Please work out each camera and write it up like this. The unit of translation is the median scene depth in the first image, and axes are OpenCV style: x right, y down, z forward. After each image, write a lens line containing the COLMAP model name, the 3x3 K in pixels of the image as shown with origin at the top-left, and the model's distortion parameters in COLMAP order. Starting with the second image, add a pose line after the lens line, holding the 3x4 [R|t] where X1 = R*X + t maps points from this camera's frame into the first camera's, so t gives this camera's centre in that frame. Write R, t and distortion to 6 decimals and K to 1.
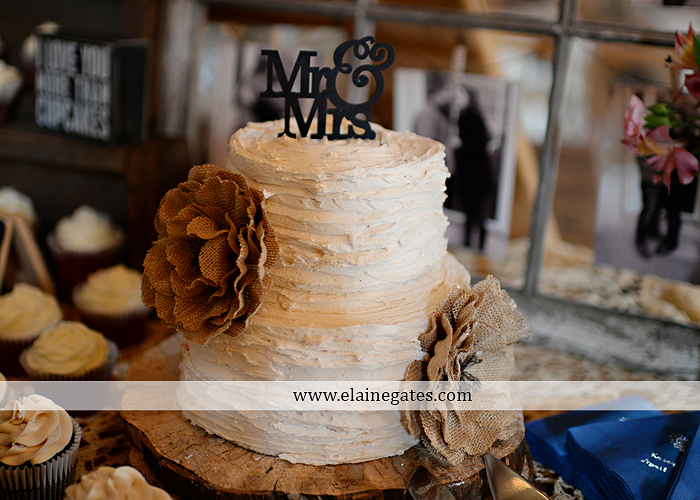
lens RADIAL K [[901.6, 0, 350.0], [0, 901.6, 250.0], [0, 0, 1]] dist [-0.111744, 0.005882]
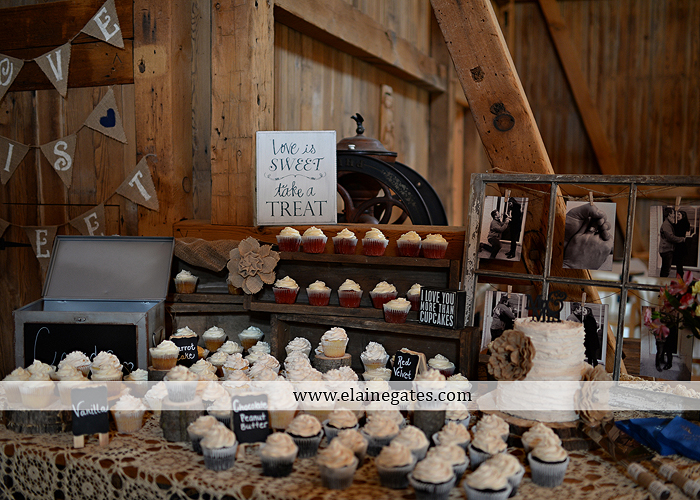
lens RADIAL K [[901.6, 0, 350.0], [0, 901.6, 250.0], [0, 0, 1]] dist [-0.111744, 0.005882]
pose [[0.994614, -0.008172, -0.103322, -0.304397], [-0.019060, 0.965463, -0.259843, 0.367588], [0.101877, 0.260413, 0.960107, -1.714893]]
